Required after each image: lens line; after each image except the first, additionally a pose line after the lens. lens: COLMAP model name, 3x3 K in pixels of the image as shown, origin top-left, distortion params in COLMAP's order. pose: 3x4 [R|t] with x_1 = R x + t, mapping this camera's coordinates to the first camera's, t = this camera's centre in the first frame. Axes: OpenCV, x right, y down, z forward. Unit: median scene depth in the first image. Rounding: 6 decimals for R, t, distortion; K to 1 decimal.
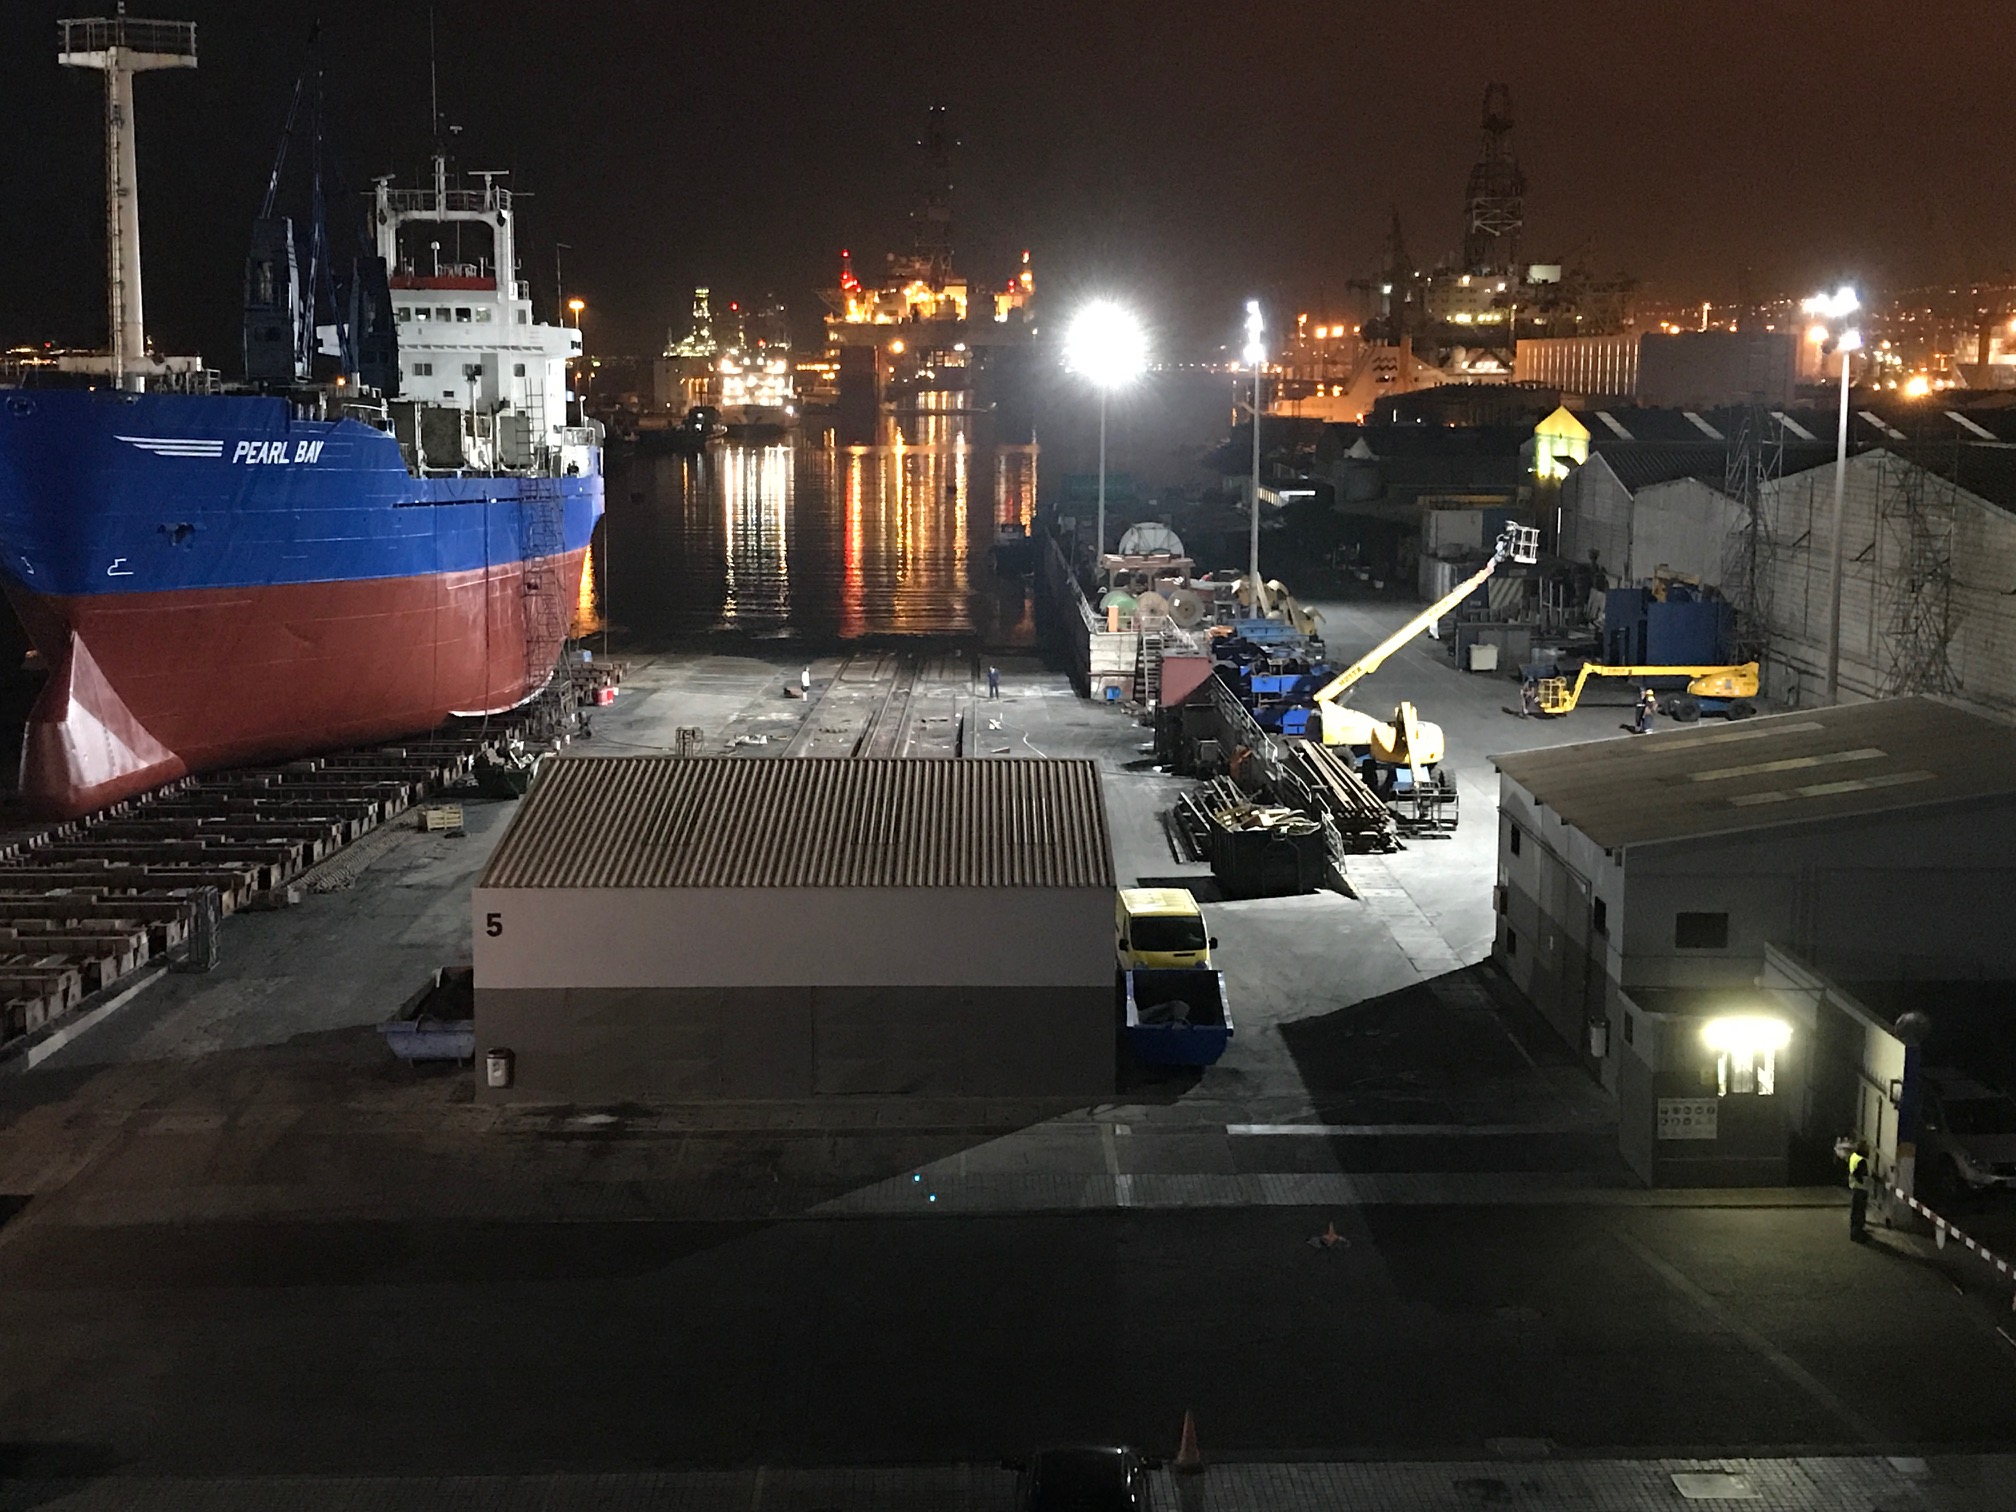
lens RADIAL K [[2652.3, 0, 1002.1], [0, 2652.3, 756.6], [0, 0, 1]] dist [0.073790, 0.000000]
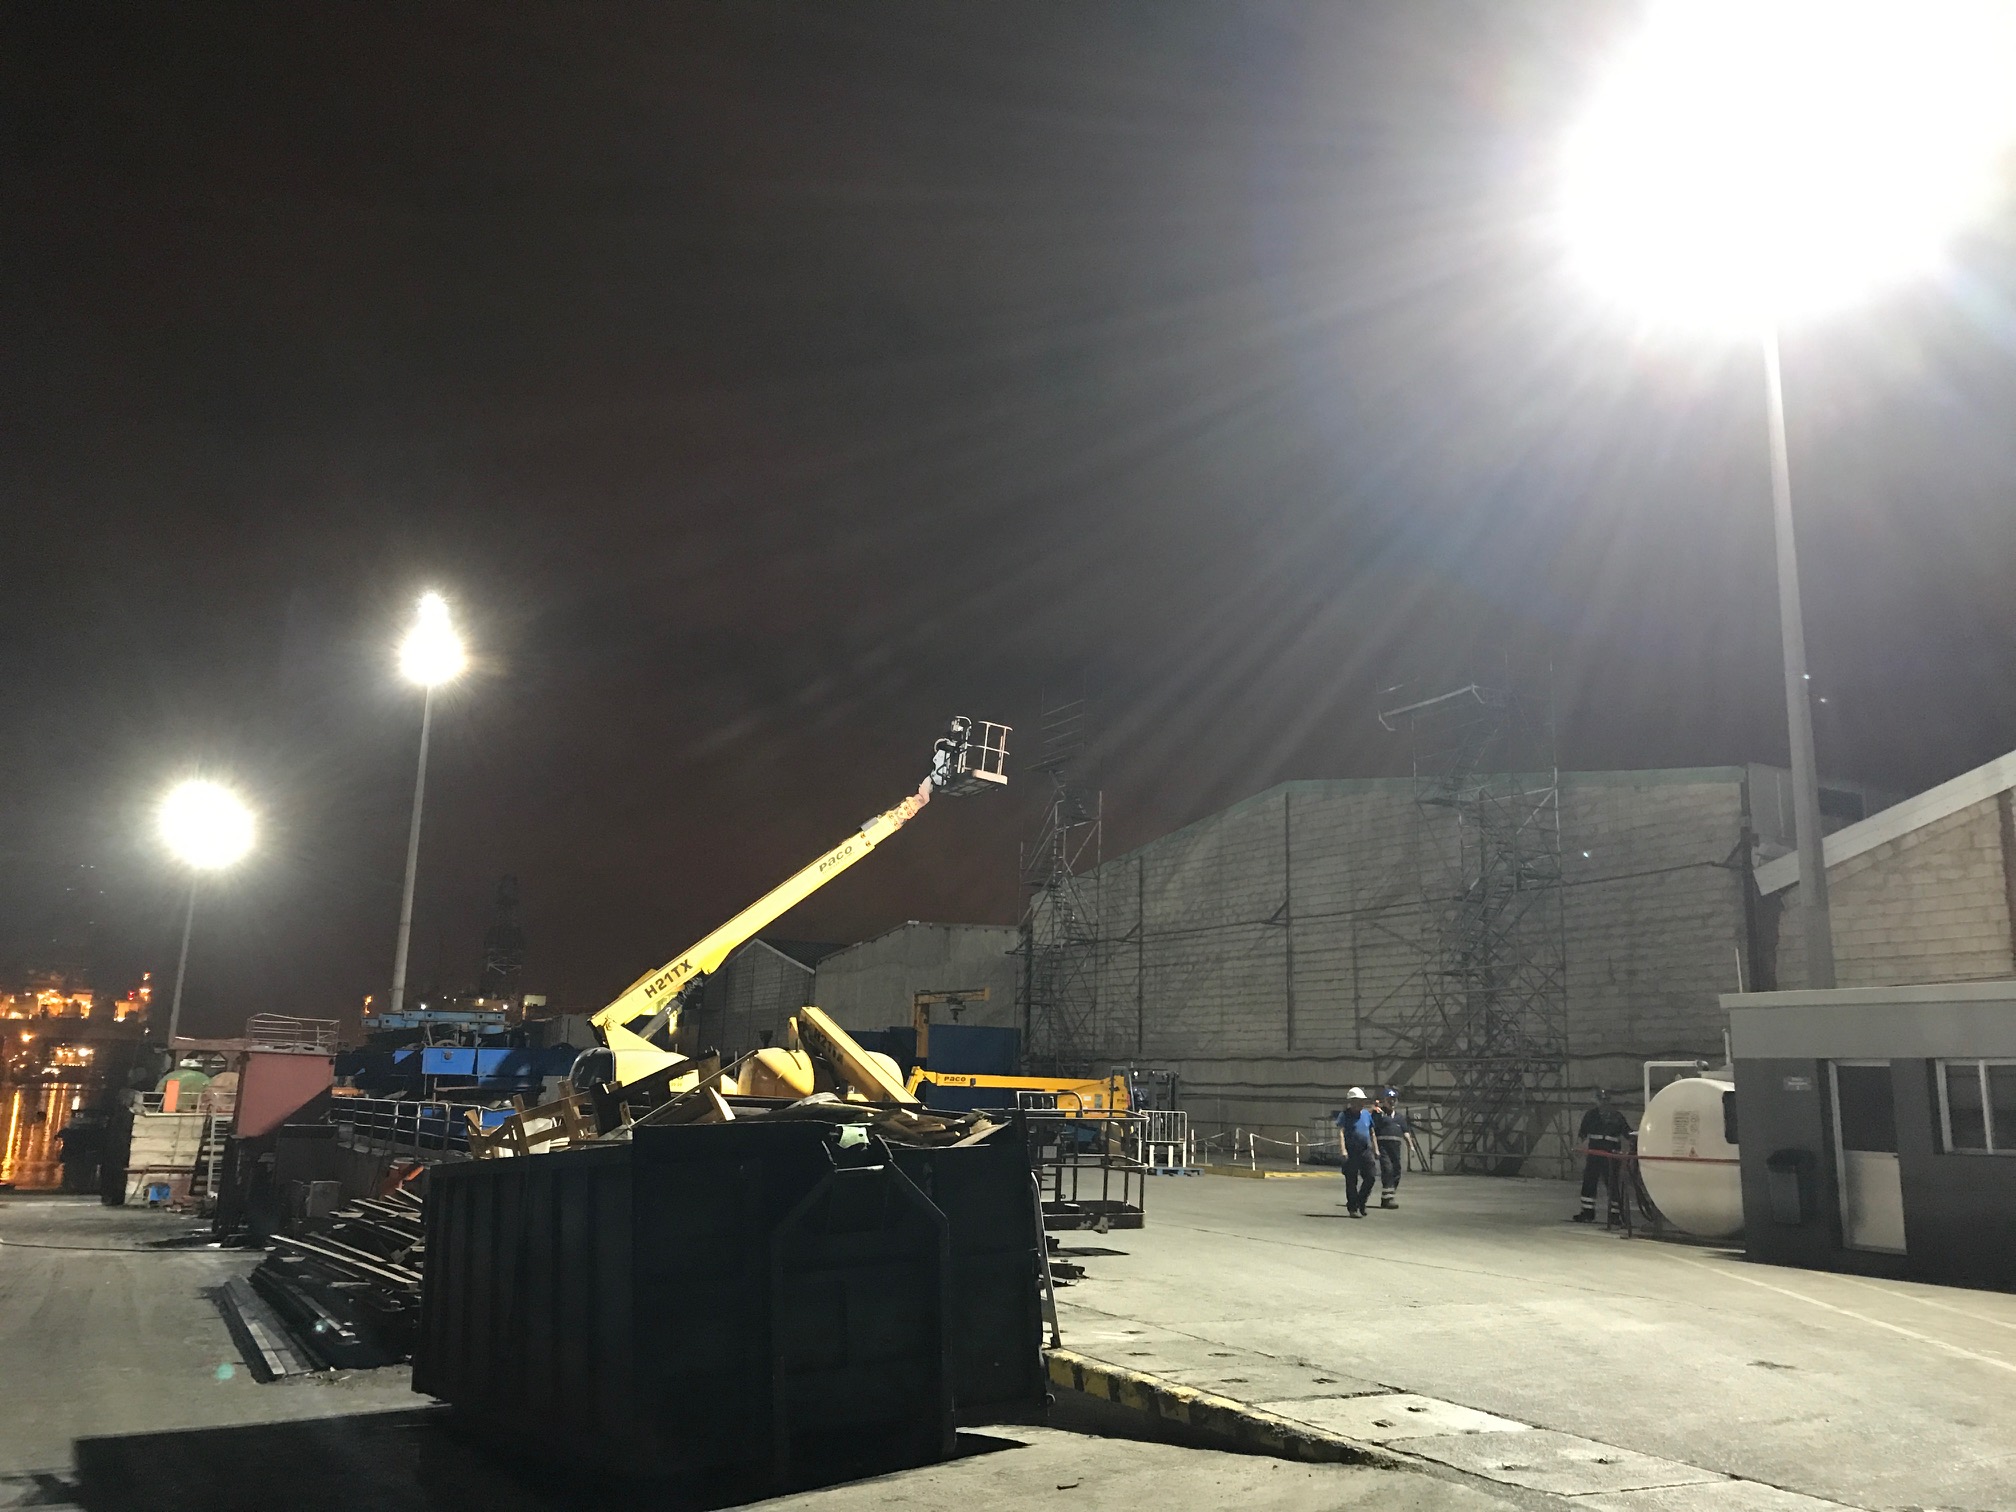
lens RADIAL K [[1622.3, 0, 1002.6], [0, 1622.3, 750.3], [0, 0, 1]] dist [0.004873, -0.005693]
pose [[0.882625, 0.118850, 0.454805, 0.028579], [0.046711, 0.940547, -0.336435, 0.023064], [-0.467751, 0.318191, 0.824599, 0.469750]]
